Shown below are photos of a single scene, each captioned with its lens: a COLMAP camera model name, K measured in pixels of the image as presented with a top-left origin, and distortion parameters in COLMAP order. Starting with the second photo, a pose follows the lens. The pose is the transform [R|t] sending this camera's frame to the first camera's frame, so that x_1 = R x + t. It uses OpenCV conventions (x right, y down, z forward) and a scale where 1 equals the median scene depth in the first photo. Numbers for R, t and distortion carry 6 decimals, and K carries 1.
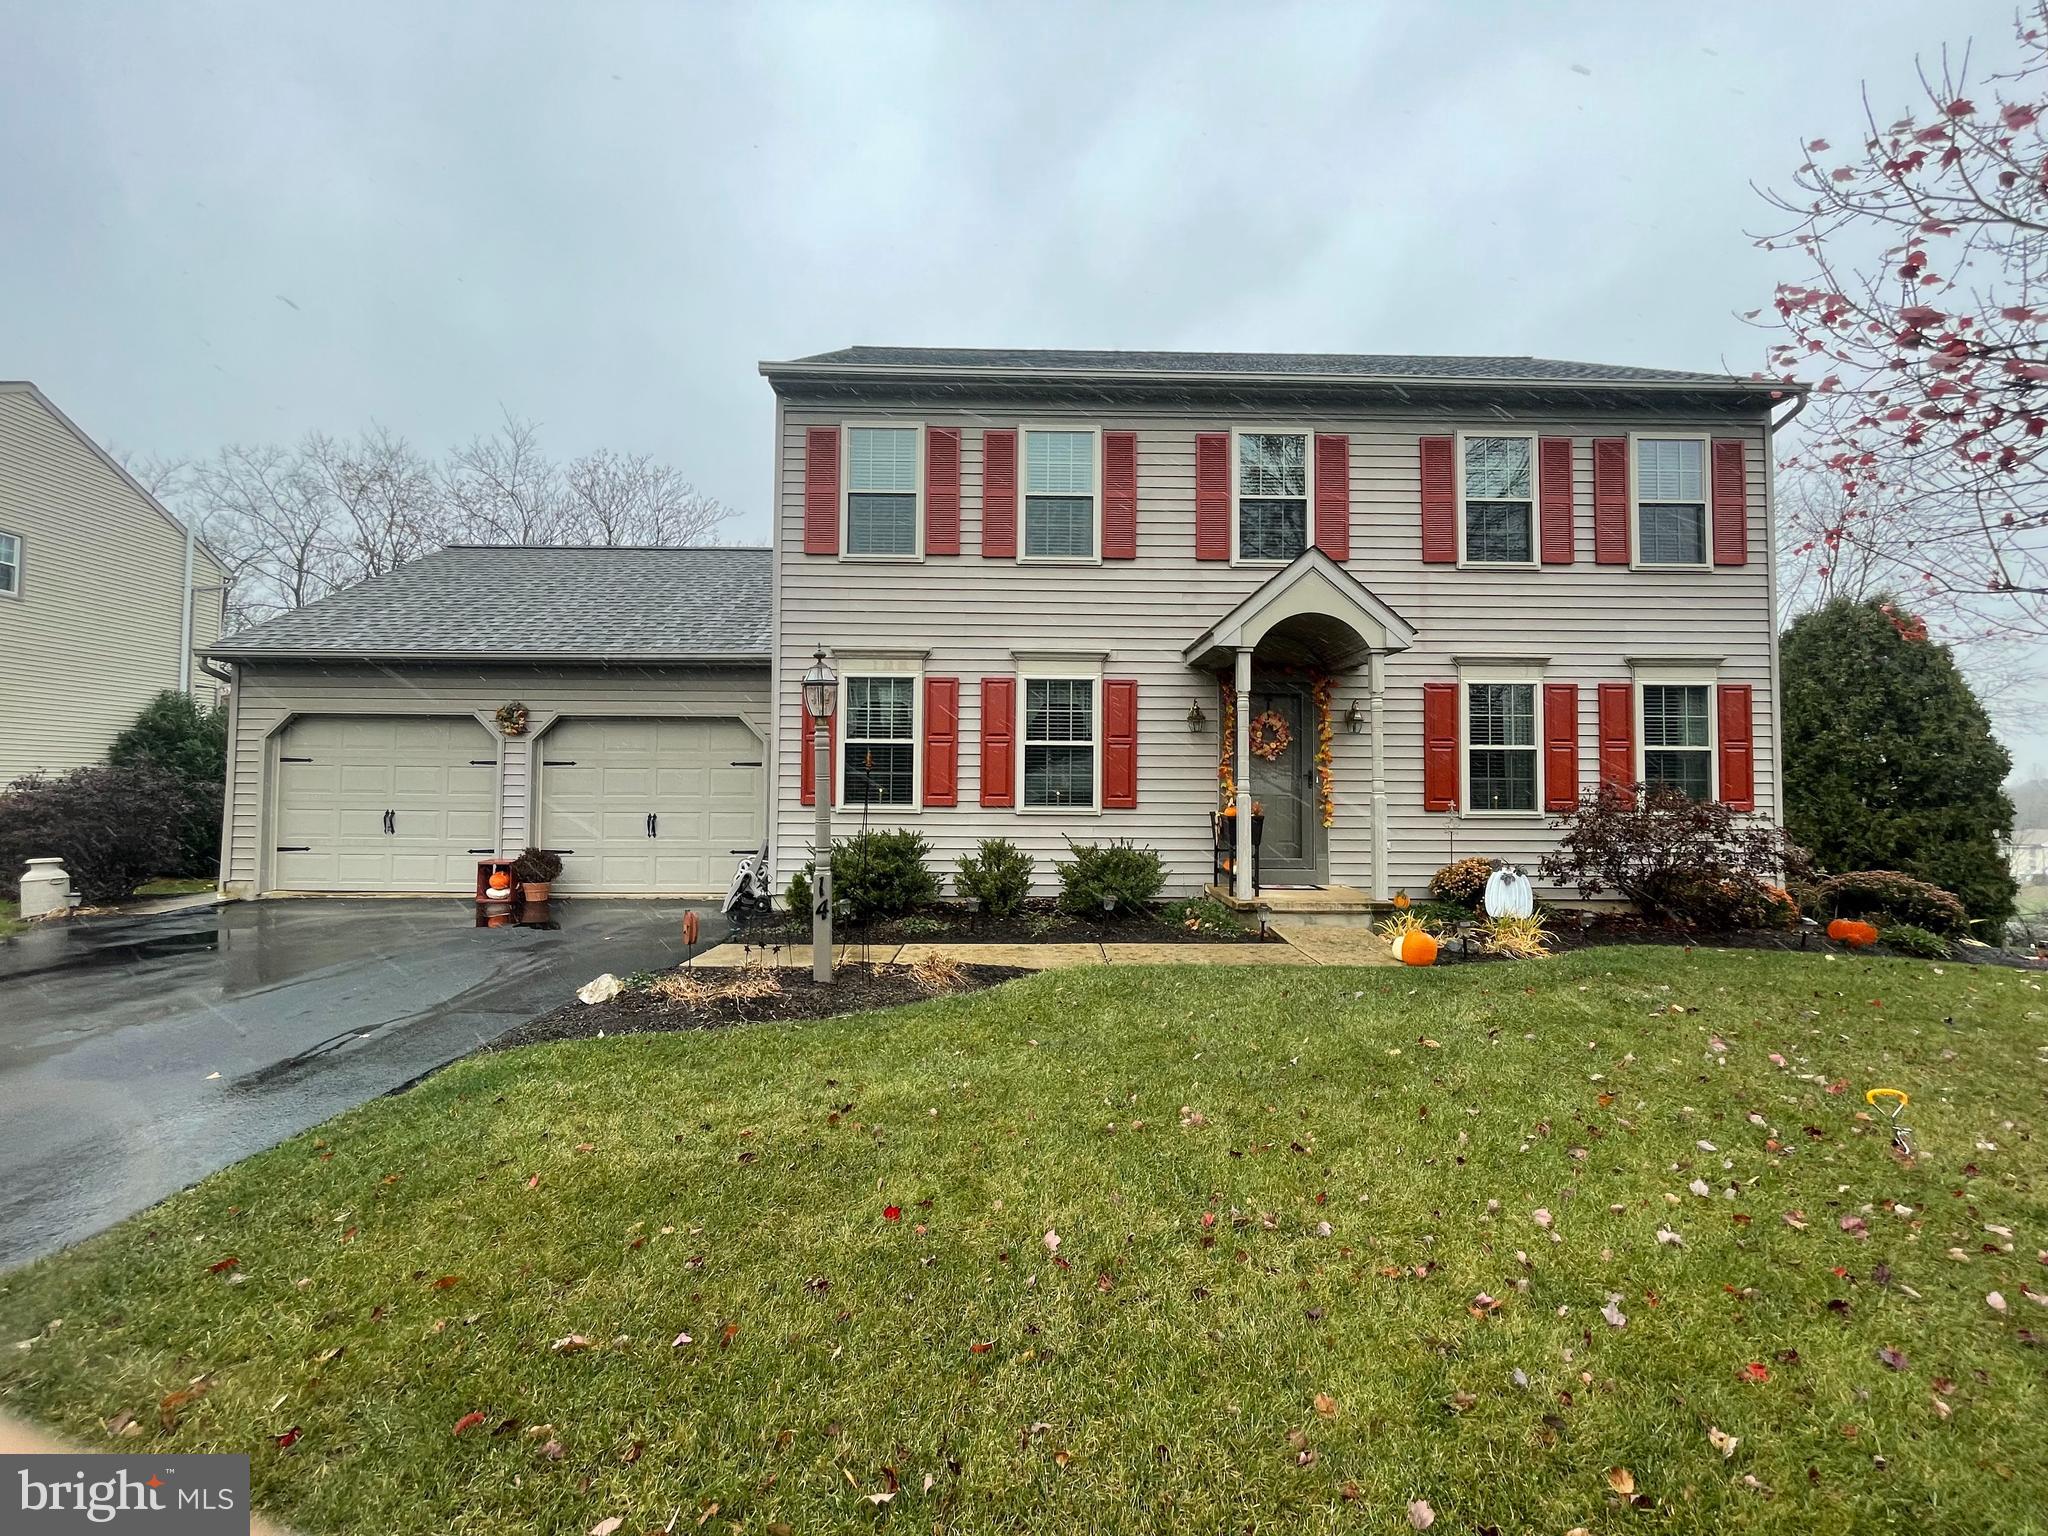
lens RADIAL K [[756.2, 0, 1023.9], [0, 756.2, 748.2], [0, 0, 1]] dist [0.015178, 0.000019]
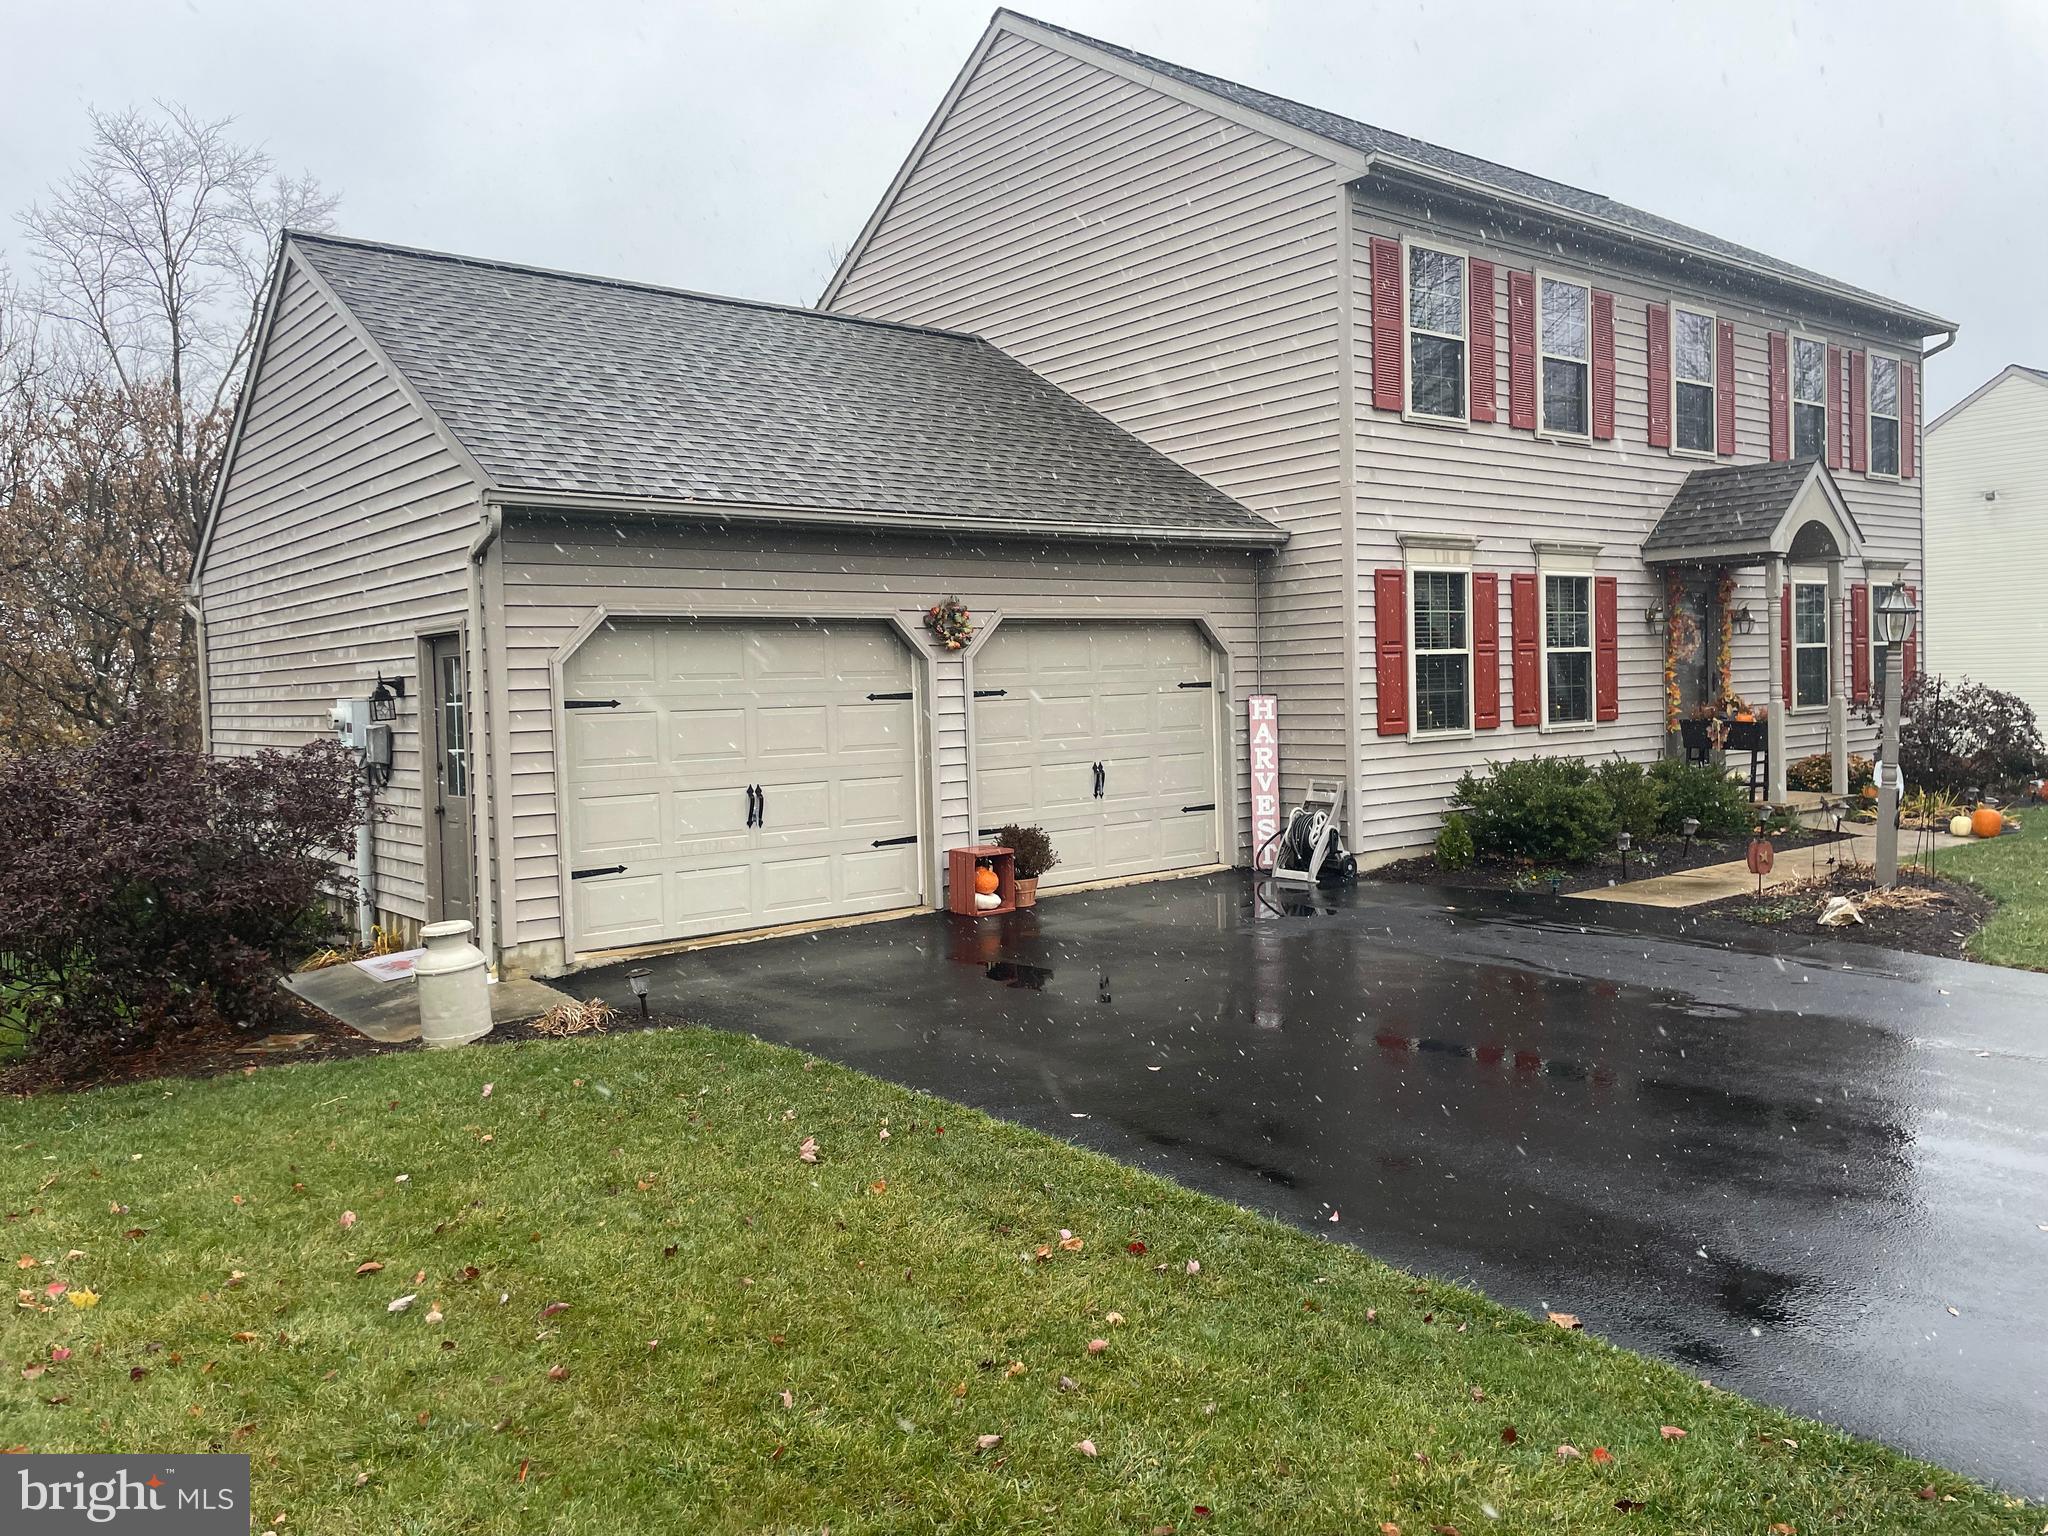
lens RADIAL K [[1542.5, 0, 1024.0], [0, 1542.5, 768.0], [0, 0, 1]] dist [0.087619, -0.001034]
pose [[0.785325, -0.060866, 0.616084, -1.402314], [0.020734, 0.997183, 0.072086, -0.011836], [-0.618736, -0.043837, 0.784375, -0.030865]]
